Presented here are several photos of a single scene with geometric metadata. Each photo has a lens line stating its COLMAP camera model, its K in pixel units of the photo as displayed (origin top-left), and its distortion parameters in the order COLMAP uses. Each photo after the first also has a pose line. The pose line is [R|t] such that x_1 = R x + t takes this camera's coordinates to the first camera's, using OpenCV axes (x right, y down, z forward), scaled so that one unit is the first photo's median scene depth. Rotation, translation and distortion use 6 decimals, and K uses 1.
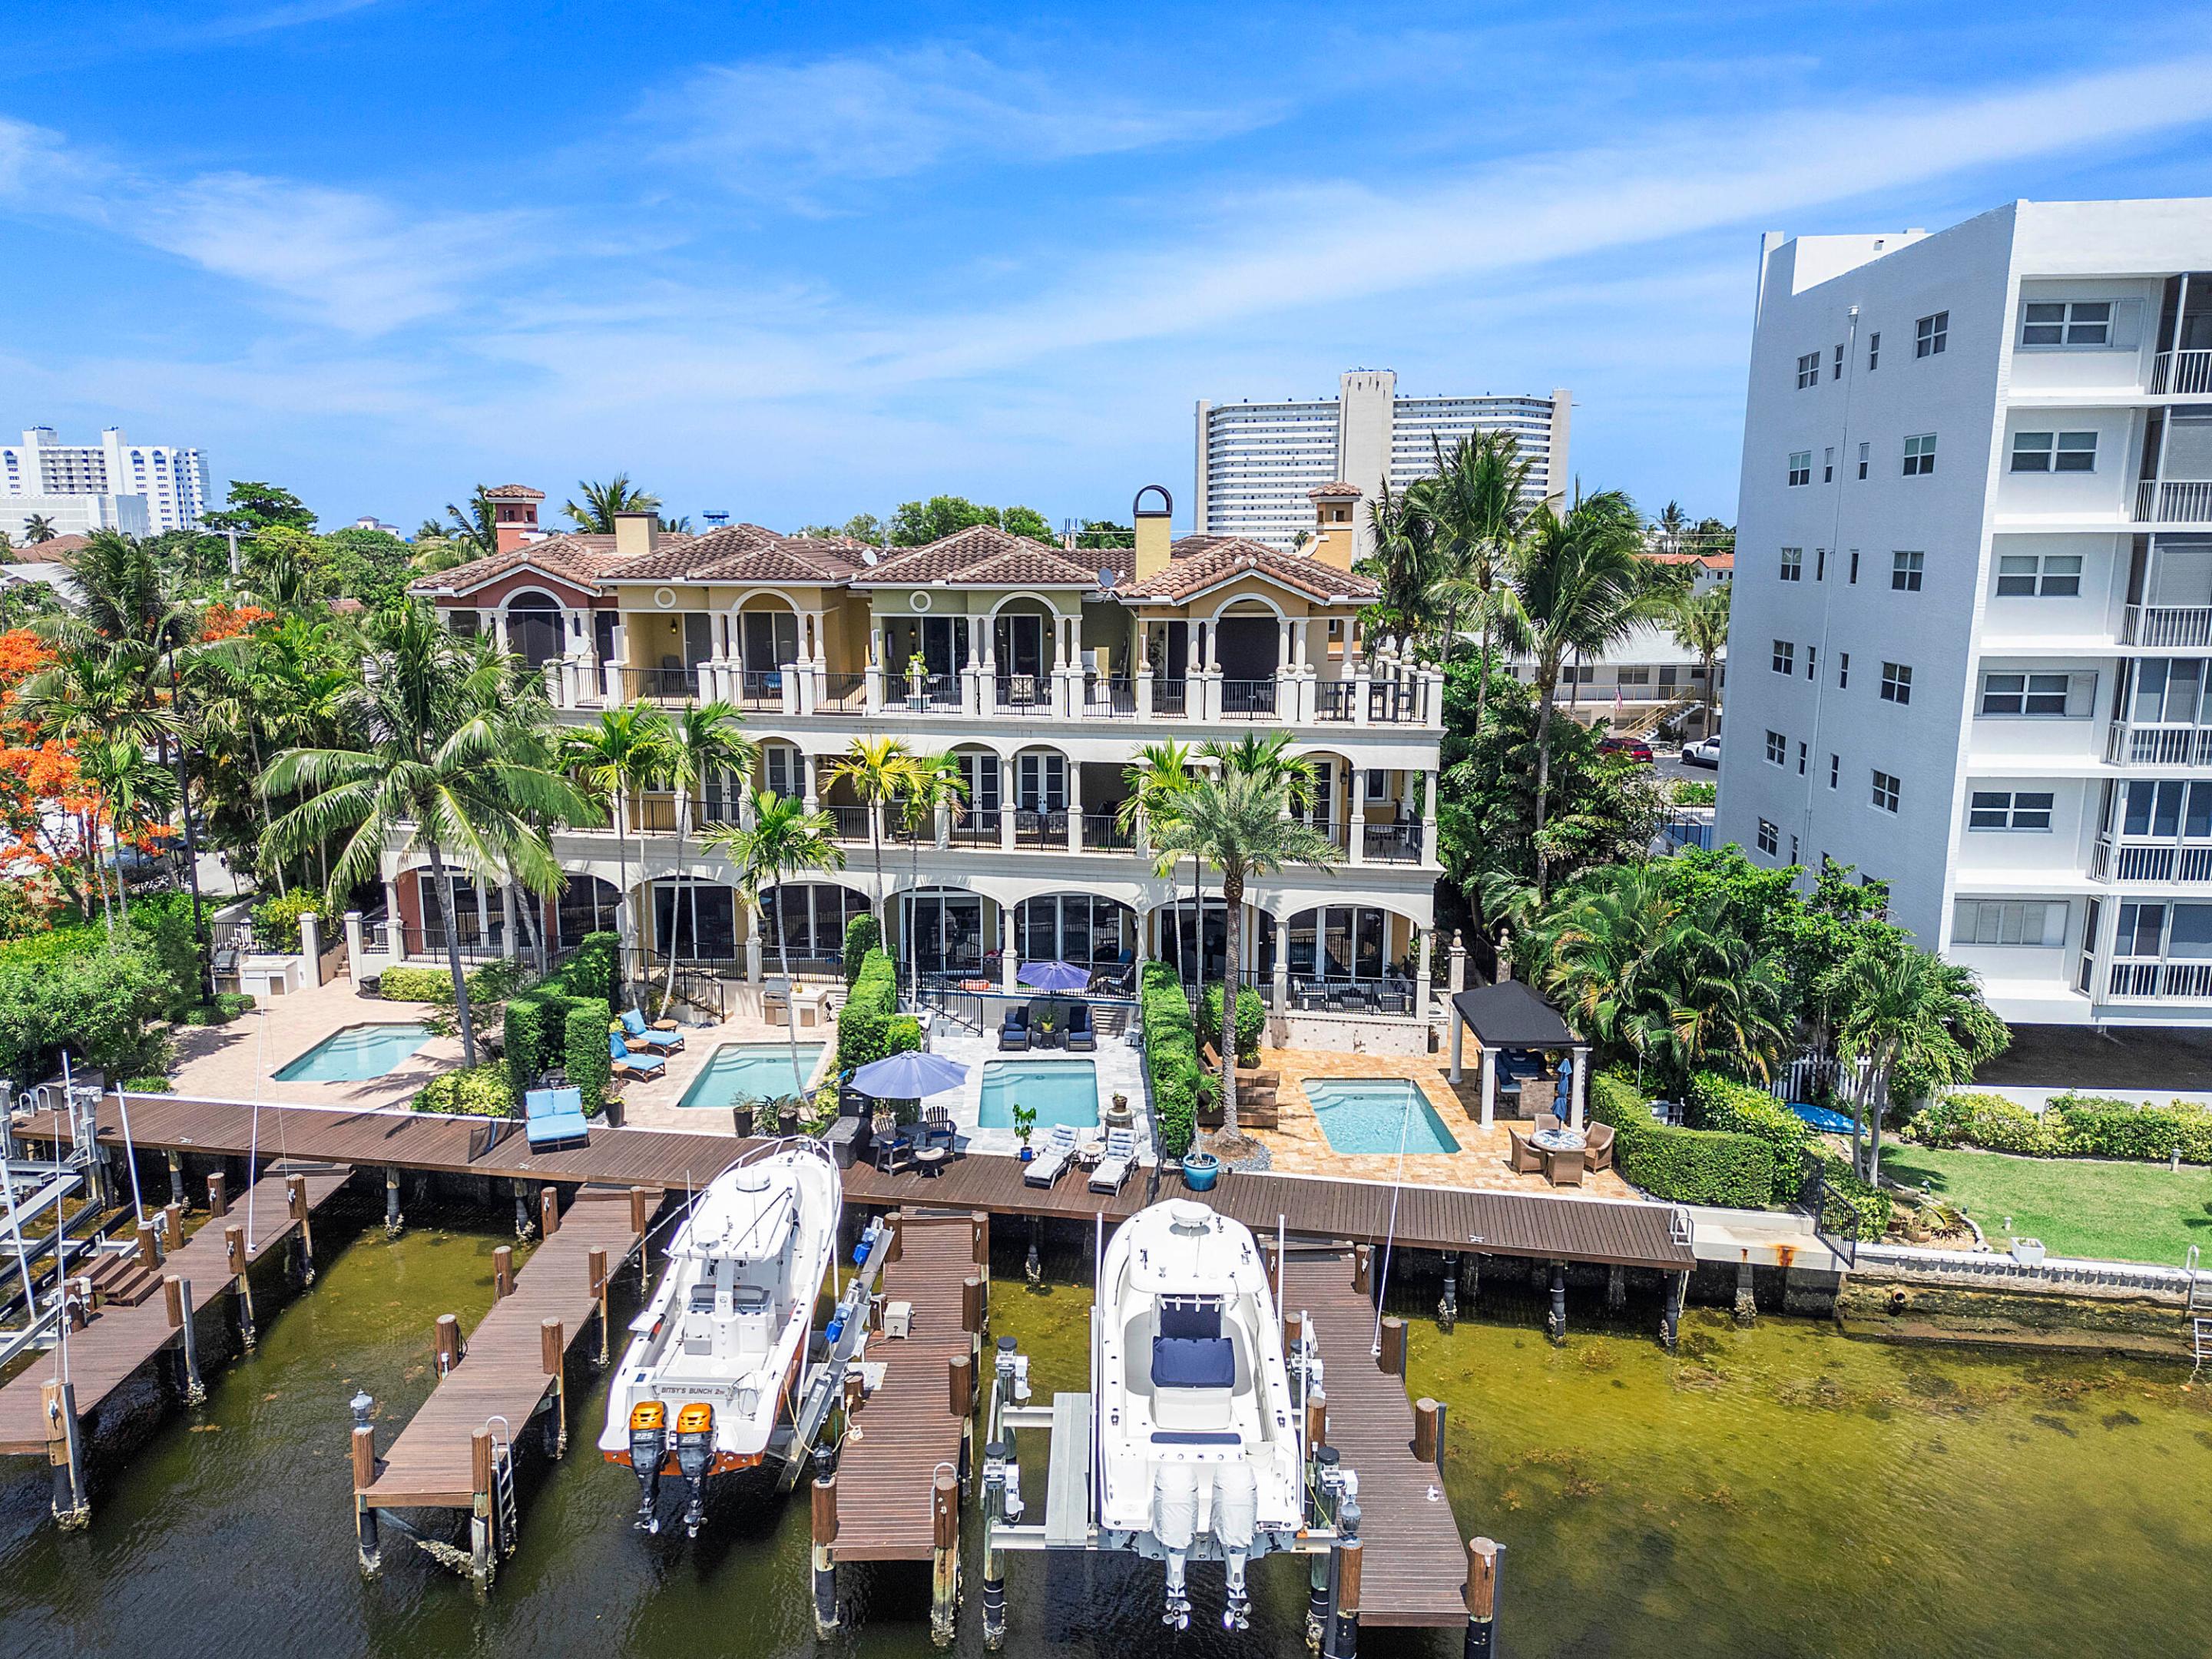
lens RADIAL K [[1600.7, 0, 1106.0], [0, 1600.7, 829.5], [0, 0, 1]] dist [0.106148, -0.057274]
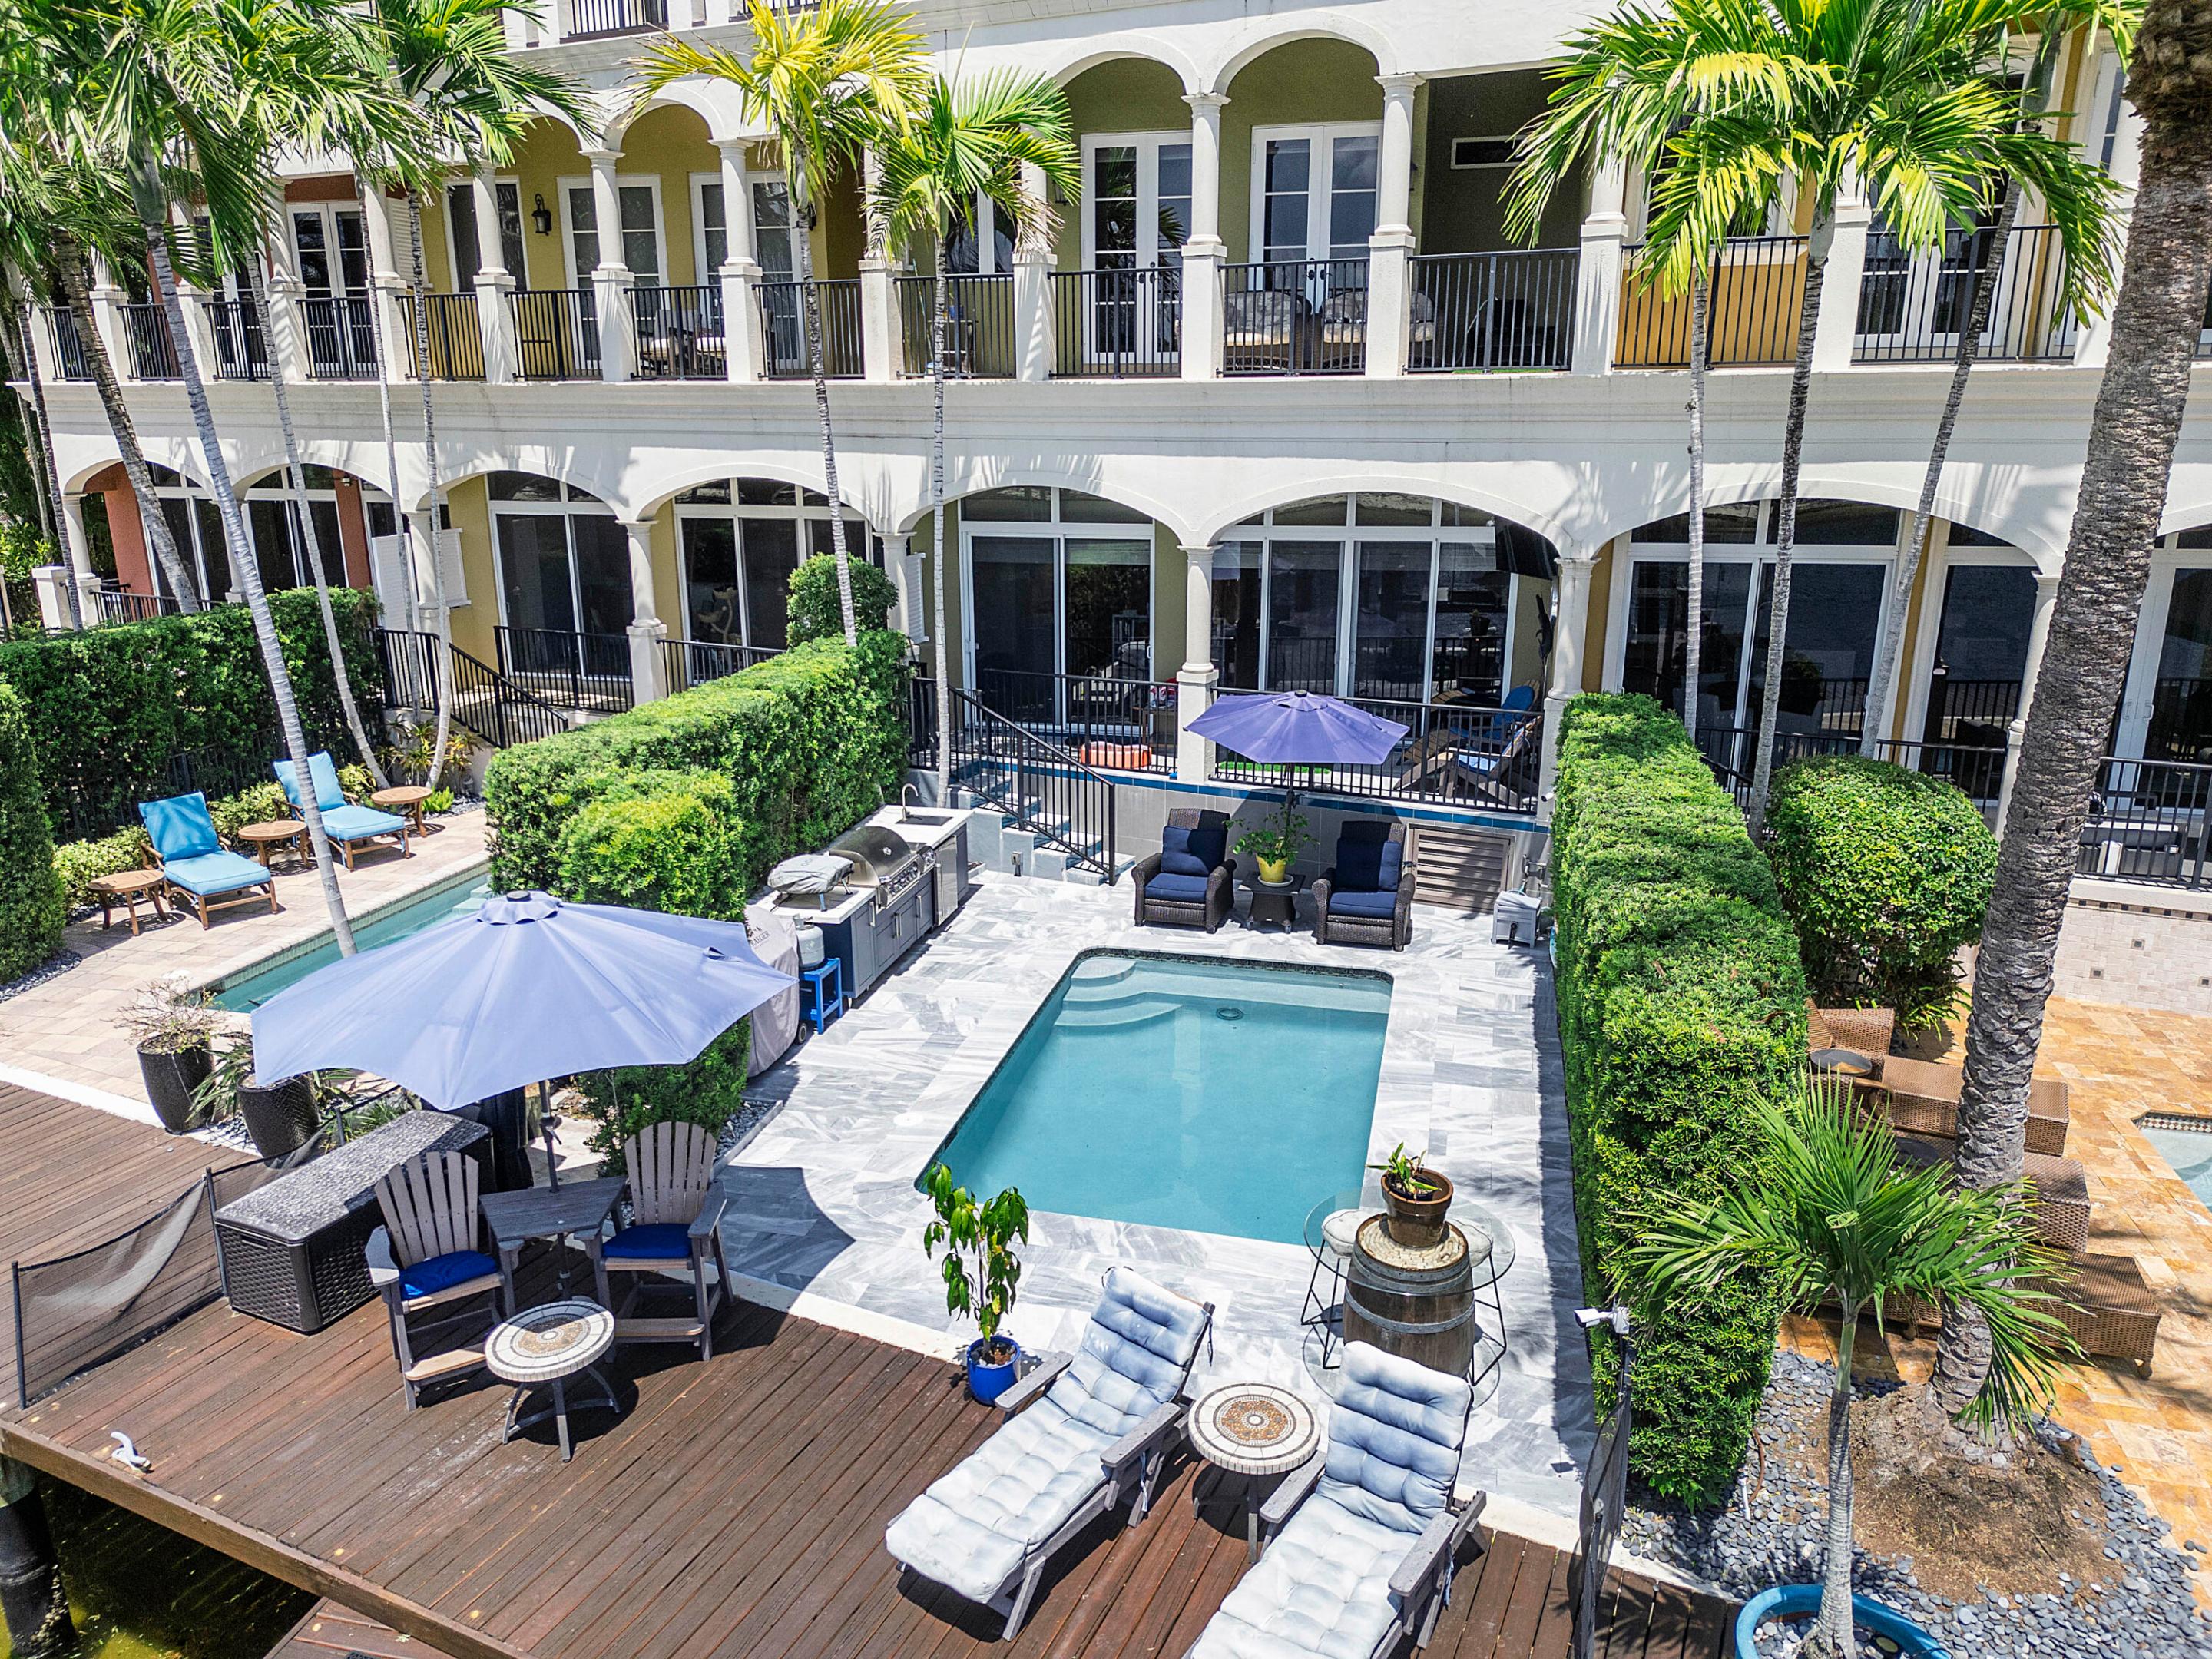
lens RADIAL K [[1555.4, 0, 1119.8], [0, 1555.4, 835.0], [0, 0, 1]] dist [0.100768, -0.125276]
pose [[0.966696, 0.069192, -0.246397, 0.015621], [-0.047846, 0.994646, 0.091596, 0.084494], [0.251415, -0.076756, 0.964831, 0.651980]]
